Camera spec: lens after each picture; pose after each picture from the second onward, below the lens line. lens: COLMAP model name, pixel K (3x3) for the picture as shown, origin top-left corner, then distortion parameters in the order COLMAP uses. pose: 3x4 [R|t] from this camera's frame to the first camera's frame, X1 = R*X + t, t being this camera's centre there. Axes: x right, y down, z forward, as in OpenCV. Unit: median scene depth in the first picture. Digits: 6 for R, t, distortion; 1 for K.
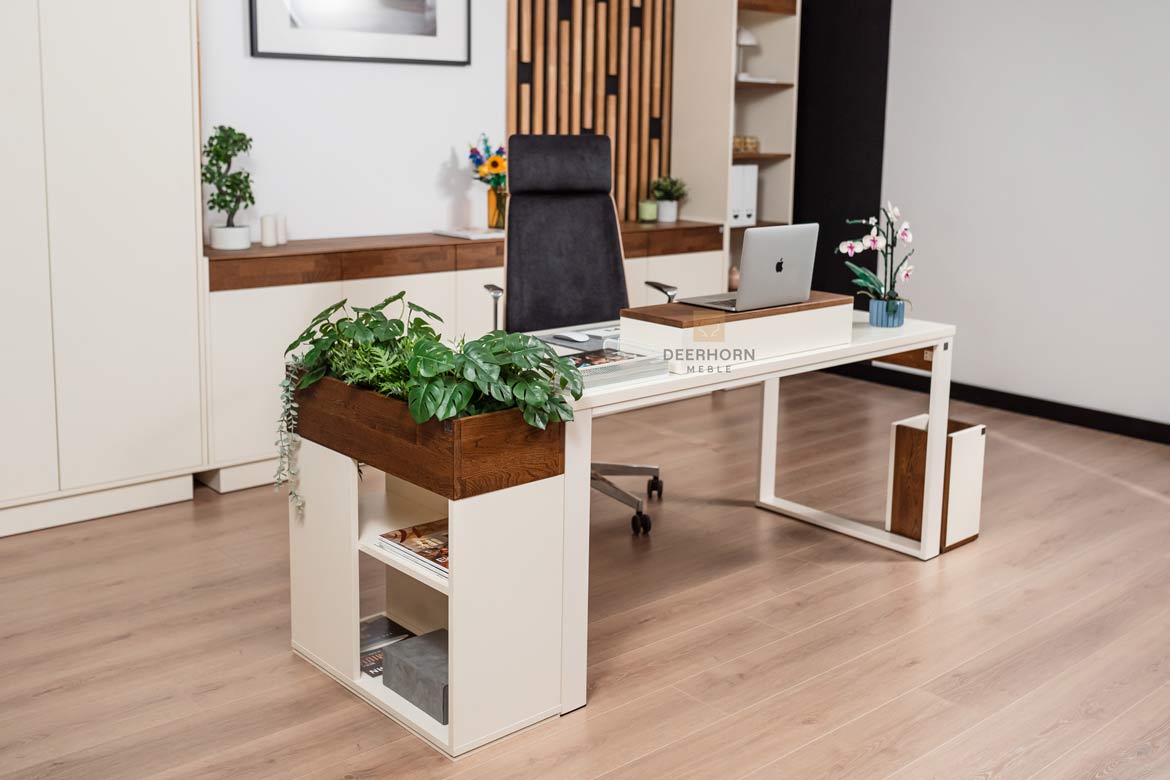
lens RADIAL K [[1186.7, 0, 611.0], [0, 1186.7, 298.9], [0, 0, 1]] dist [0.012085, 0.002355]
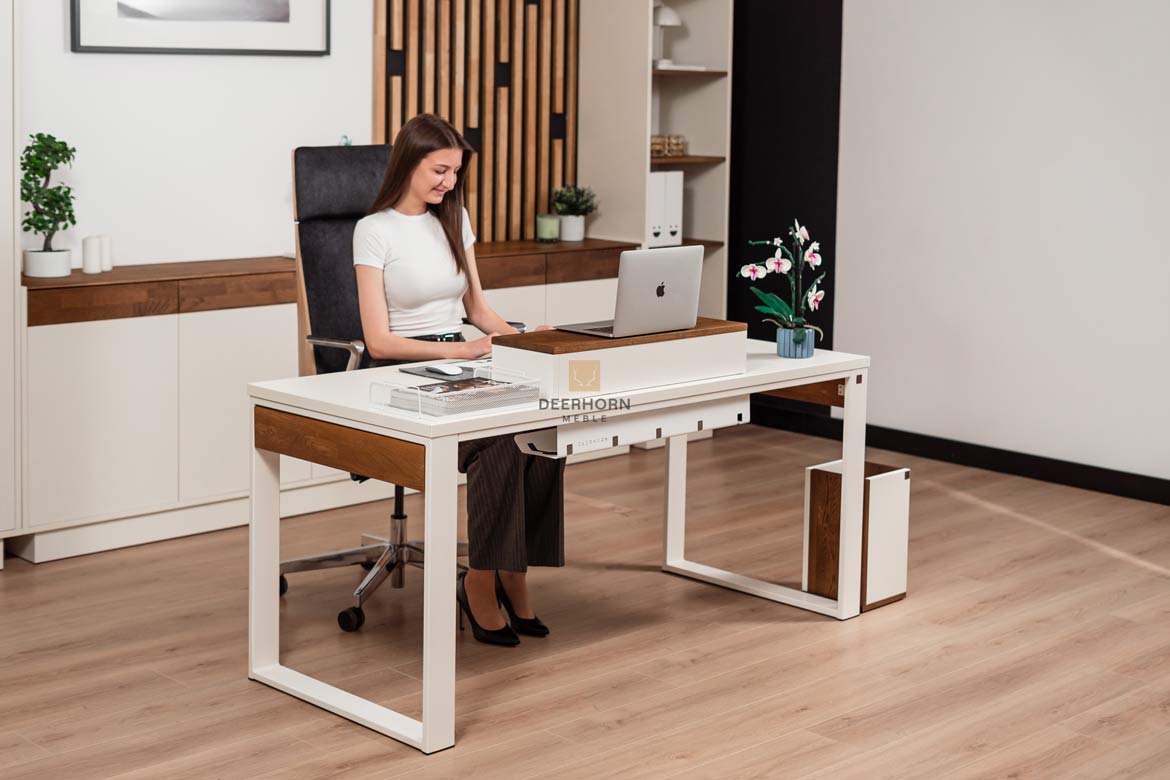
lens RADIAL K [[1791.0, 0, 612.4], [0, 1791.0, 247.2], [0, 0, 1]] dist [0.001832, 0.049004]
pose [[0.999031, -0.004597, 0.043777, 0.029817], [0.007167, 0.998247, -0.058748, 0.015866], [-0.043431, 0.059005, 0.997312, -0.314356]]
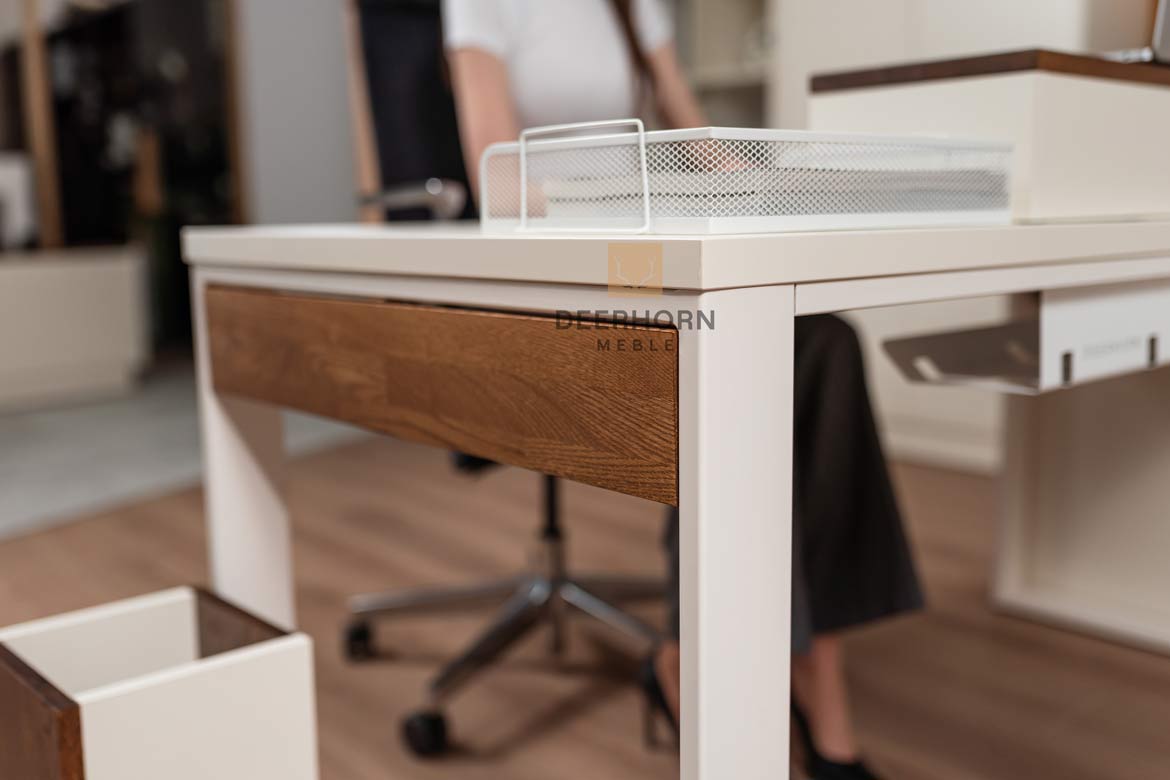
lens RADIAL K [[1186.7, 0, 611.0], [0, 1186.7, 298.9], [0, 0, 1]] dist [0.012085, 0.002355]
pose [[0.999264, -0.030415, -0.023383, -0.031869], [0.028628, 0.996898, -0.073310, 0.071022], [0.025540, 0.072587, 0.997035, 0.464422]]
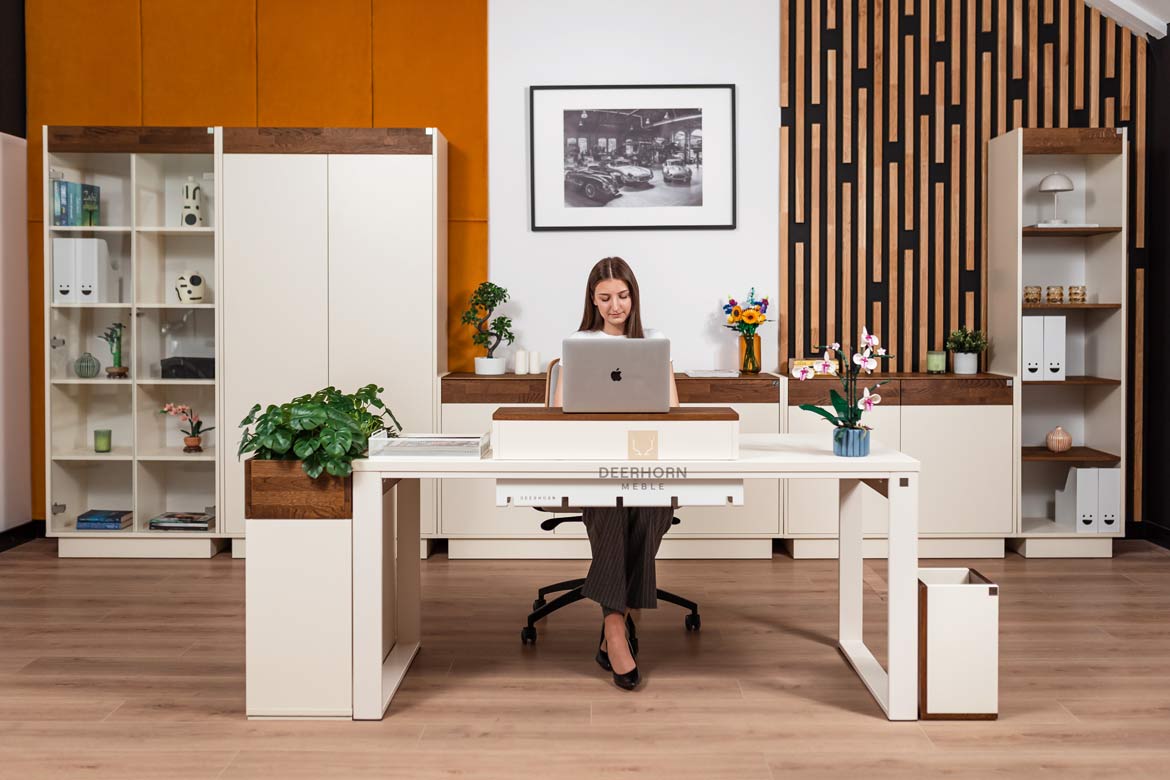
lens RADIAL K [[1088.8, 0, 562.4], [0, 1088.8, 328.7], [0, 0, 1]] dist [0.003347, 0.004240]
pose [[0.747192, -0.007065, -0.664571, 0.561635], [-0.085241, 0.990666, -0.106370, 0.030006], [0.659119, 0.136127, 0.739616, 0.161252]]
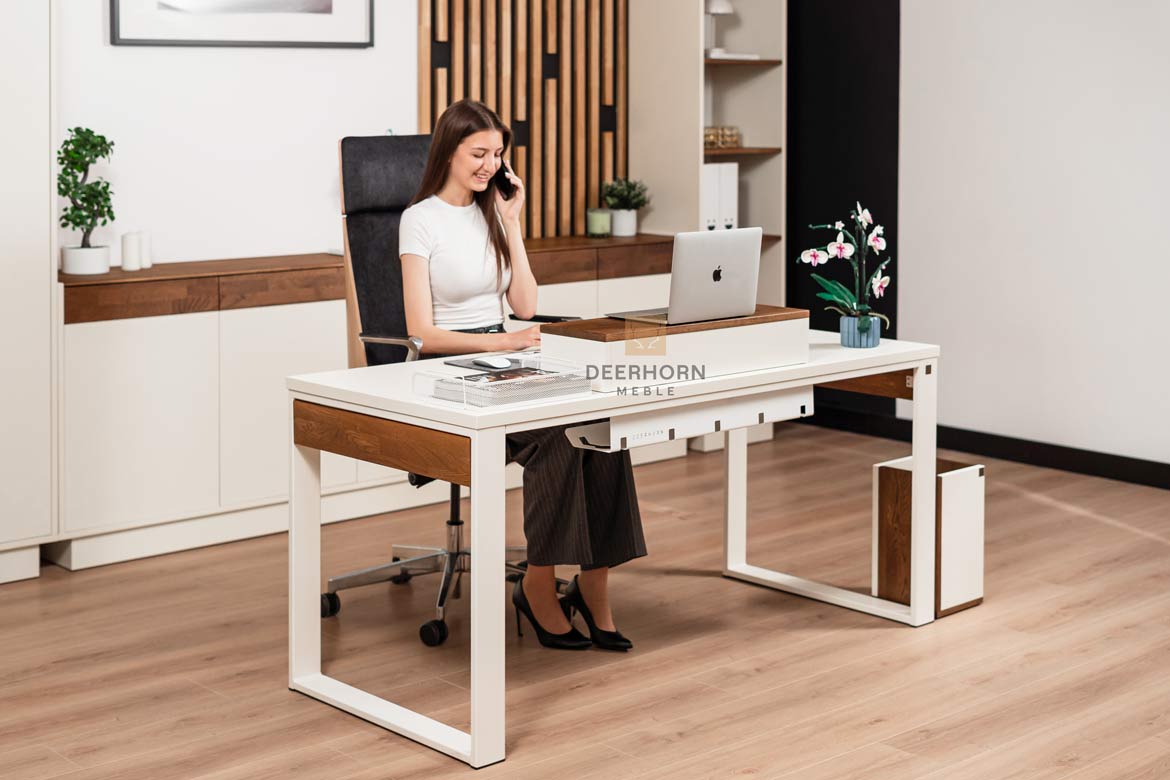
lens RADIAL K [[1800.8, 0, 585.5], [0, 1800.8, 179.0], [0, 0, 1]] dist [0.006655, 0.008428]
pose [[0.999864, -0.016465, 0.000127, 0.031265], [0.016388, 0.994391, -0.104486, 0.030318], [0.001594, 0.104473, 0.994526, -0.269748]]
